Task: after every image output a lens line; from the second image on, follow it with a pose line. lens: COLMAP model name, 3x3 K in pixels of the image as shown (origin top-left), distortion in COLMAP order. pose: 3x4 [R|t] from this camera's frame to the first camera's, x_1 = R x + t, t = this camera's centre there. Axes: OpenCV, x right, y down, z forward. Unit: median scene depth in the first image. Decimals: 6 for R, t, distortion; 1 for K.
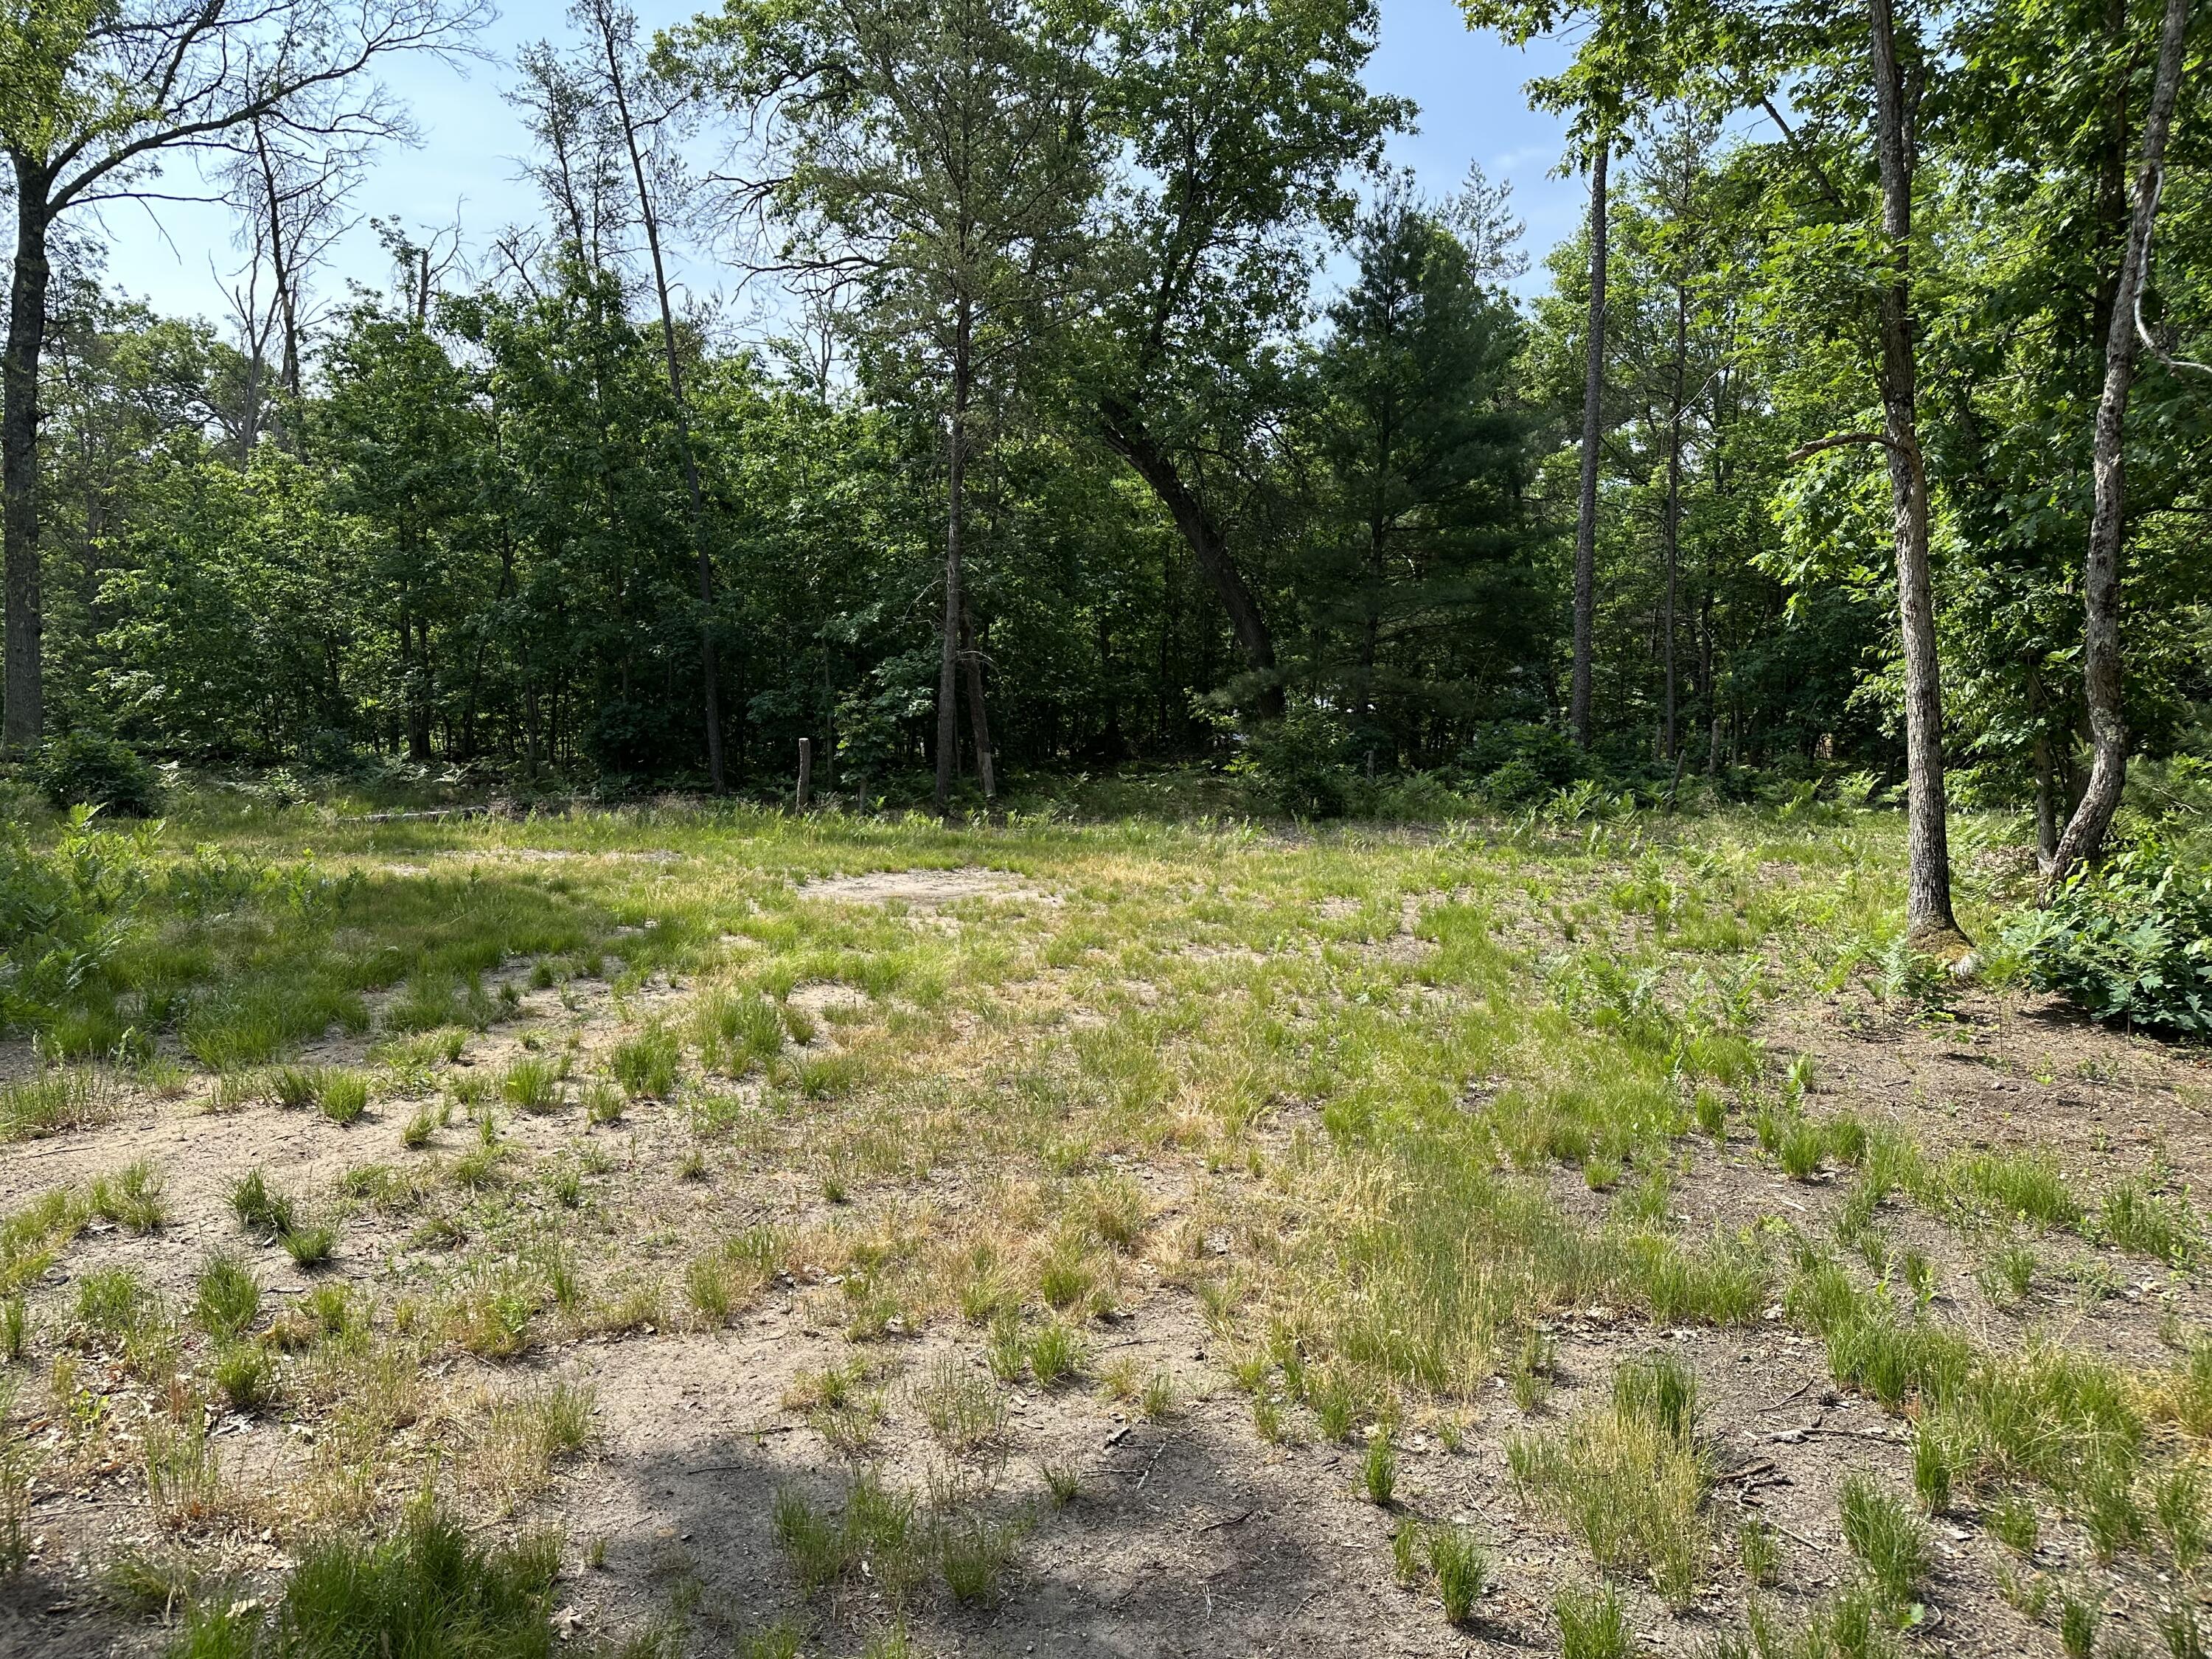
lens RADIAL K [[1517.2, 0, 1119.6], [0, 1517.2, 878.7], [0, 0, 1]] dist [0.056273, -0.060757]
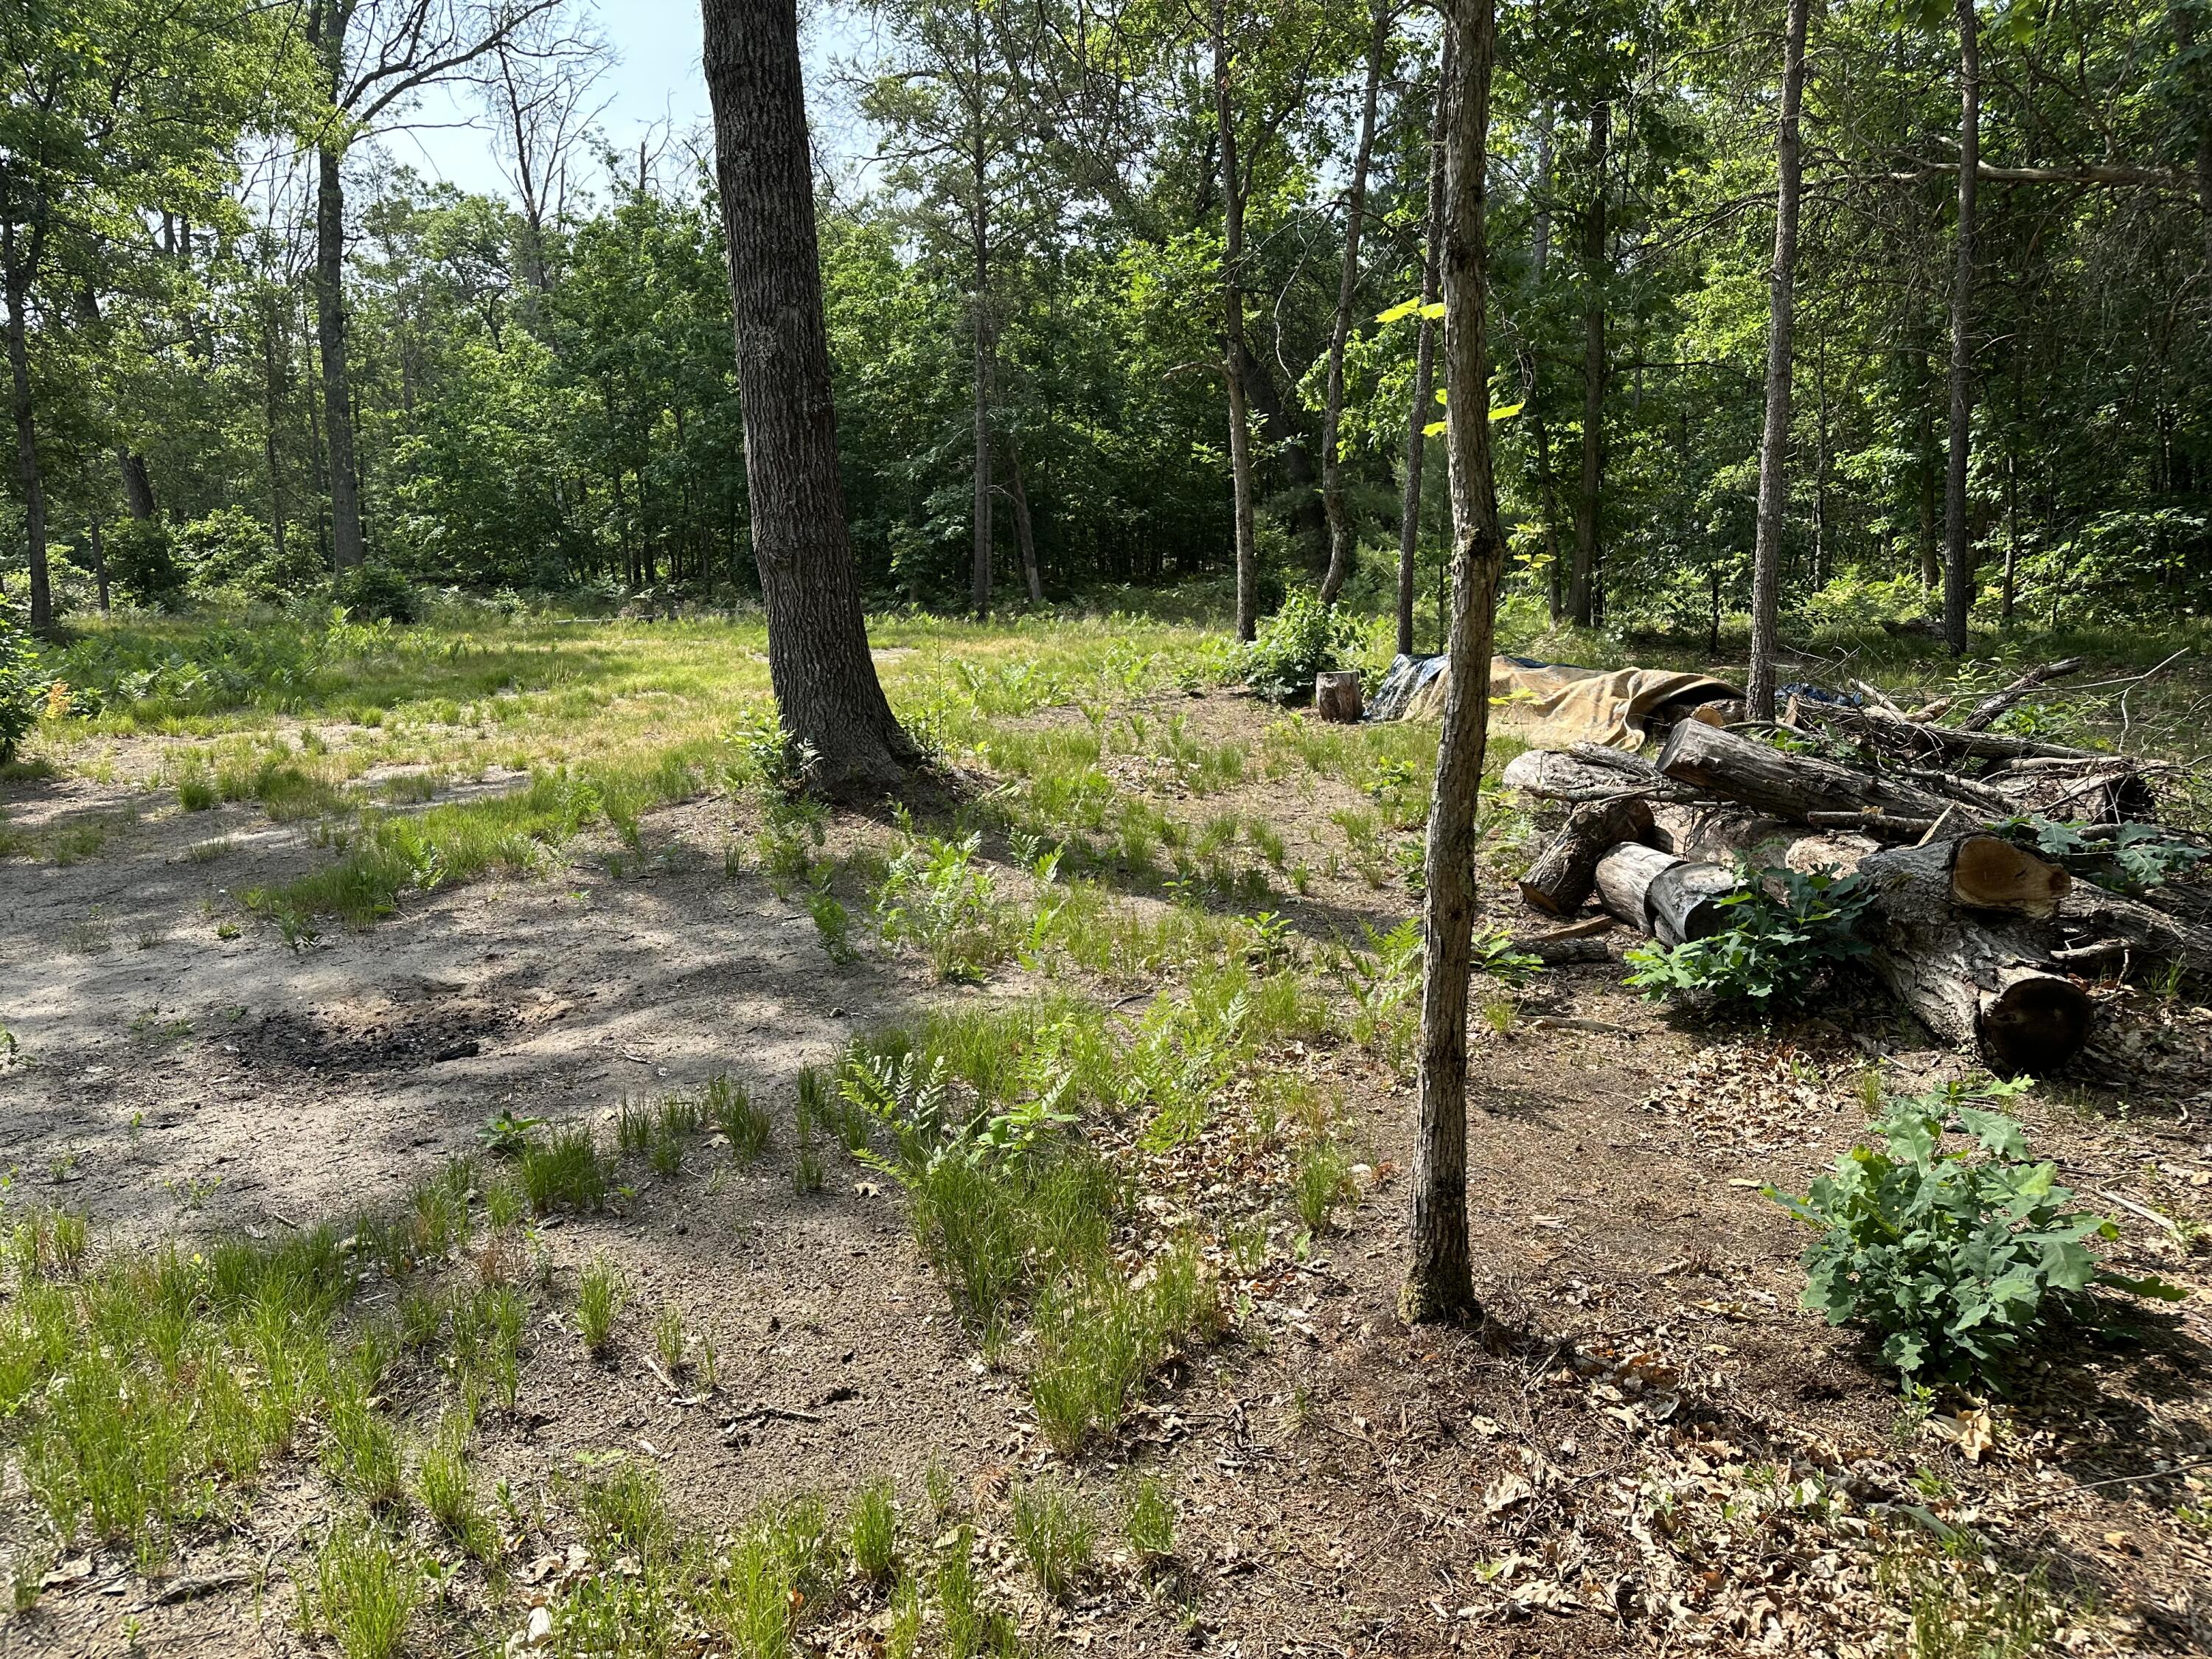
lens RADIAL K [[1517.2, 0, 1119.6], [0, 1517.2, 878.7], [0, 0, 1]] dist [0.056273, -0.060757]
pose [[0.981973, 0.019483, -0.188014, 0.188968], [0.002517, 0.993238, 0.116070, 0.021478], [0.189004, -0.114451, 0.975284, -0.192477]]
